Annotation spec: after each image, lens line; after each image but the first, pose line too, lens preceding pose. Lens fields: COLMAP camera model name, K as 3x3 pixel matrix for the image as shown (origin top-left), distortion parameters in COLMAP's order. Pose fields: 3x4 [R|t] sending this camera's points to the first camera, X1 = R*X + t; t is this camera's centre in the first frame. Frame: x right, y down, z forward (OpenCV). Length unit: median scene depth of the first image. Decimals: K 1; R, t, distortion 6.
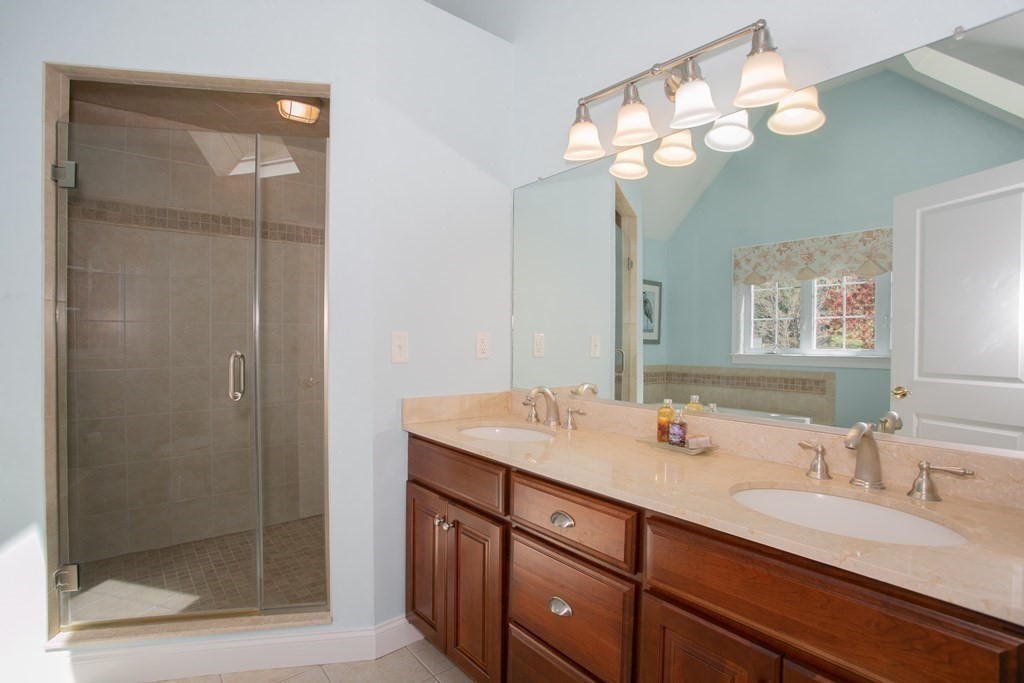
lens RADIAL K [[500.3, 0, 511.1], [0, 500.3, 344.2], [0, 0, 1]] dist [-0.025061, 0.007496]
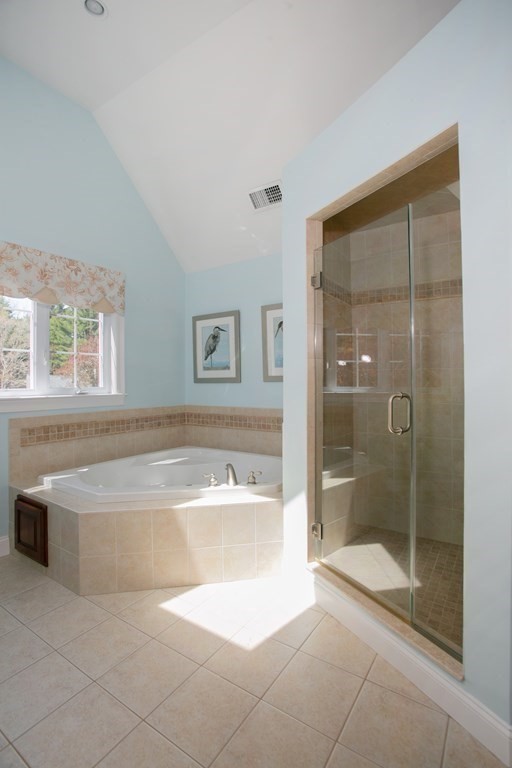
lens RADIAL K [[375.2, 0, 255.7], [0, 375.2, 379.1], [0, 0, 1]] dist [-0.025061, 0.007496]
pose [[0.307800, -0.006591, -0.951428, 0.200821], [-0.005399, 0.999948, -0.008674, -0.009169], [0.951436, 0.007806, 0.307749, 0.413933]]
